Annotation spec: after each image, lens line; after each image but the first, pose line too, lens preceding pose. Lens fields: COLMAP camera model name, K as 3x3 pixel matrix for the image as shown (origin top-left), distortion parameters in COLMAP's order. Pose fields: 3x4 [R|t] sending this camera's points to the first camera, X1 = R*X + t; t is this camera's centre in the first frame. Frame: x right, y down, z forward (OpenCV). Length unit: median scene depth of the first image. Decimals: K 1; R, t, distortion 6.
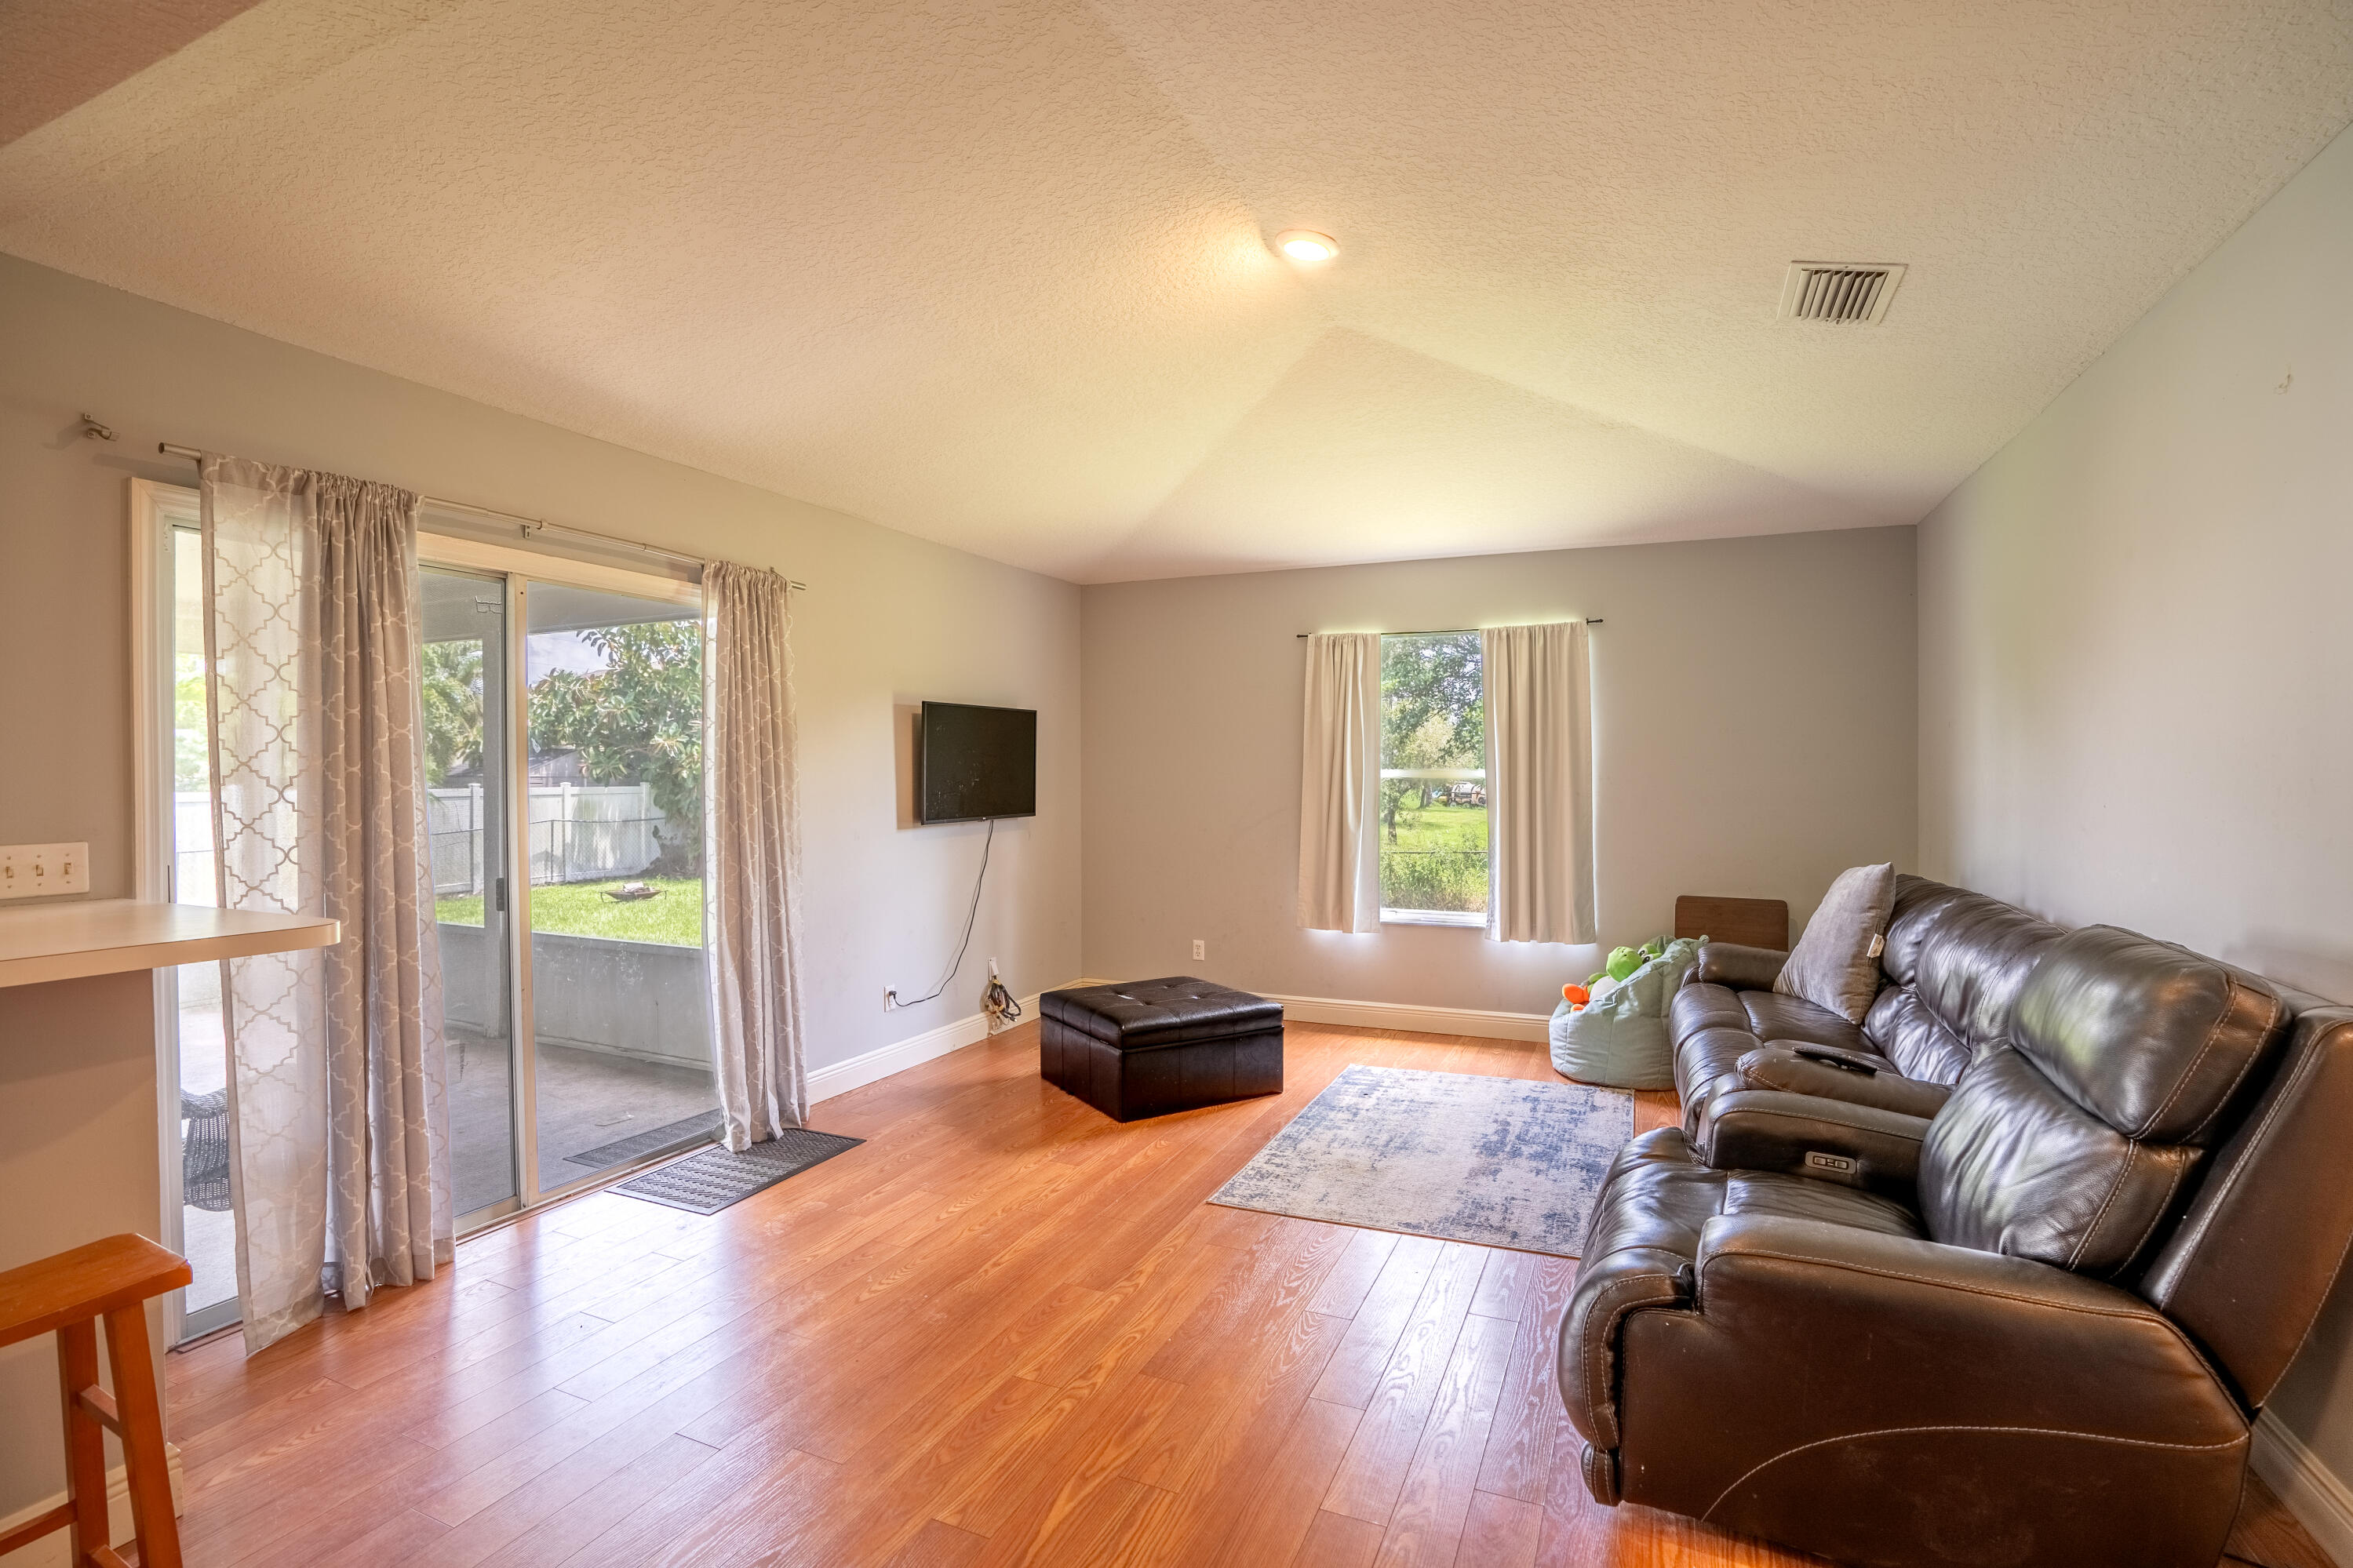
lens RADIAL K [[1105.2, 0, 1176.5], [0, 1105.2, 784.0], [0, 0, 1]] dist [-0.071177, 0.029468]
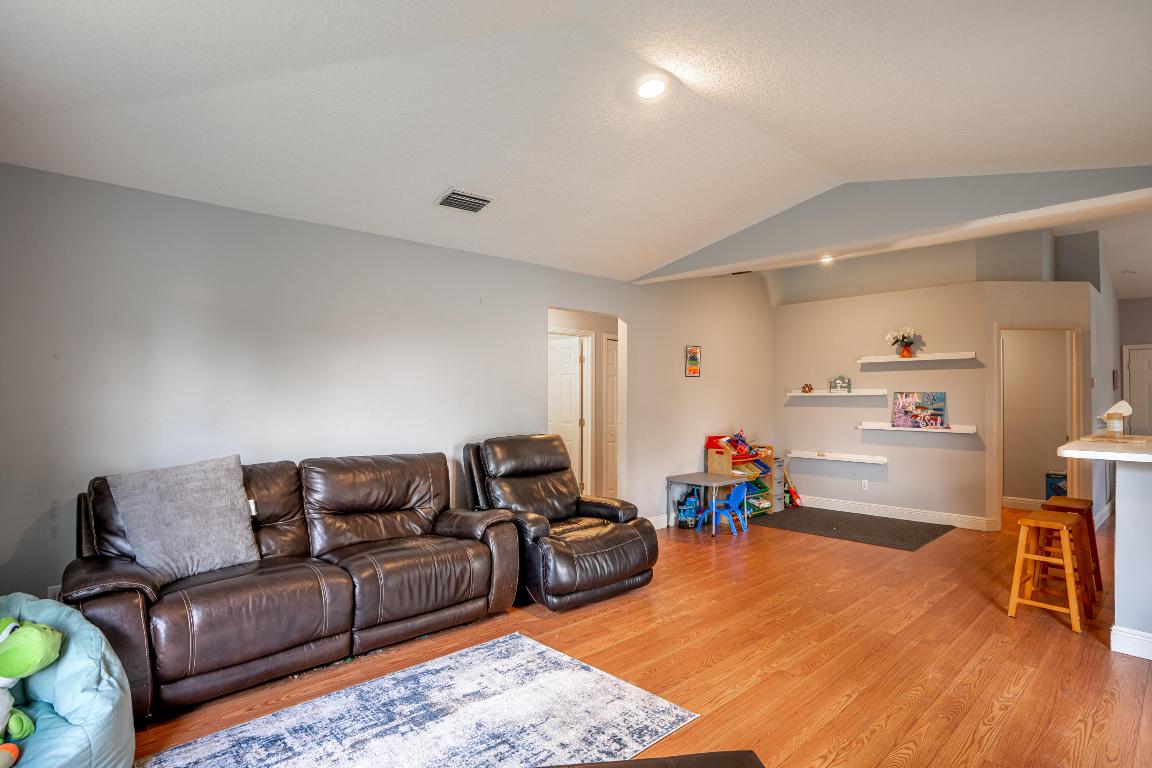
lens RADIAL K [[598.1, 0, 576.0], [0, 598.1, 384.0], [0, 0, 1]] dist [-0.000483, 0.000189]
pose [[-0.922354, 0.004613, 0.386319, -0.113199], [-0.003539, 0.999786, -0.020387, -0.010603], [-0.386330, -0.020171, -0.922140, 1.671887]]
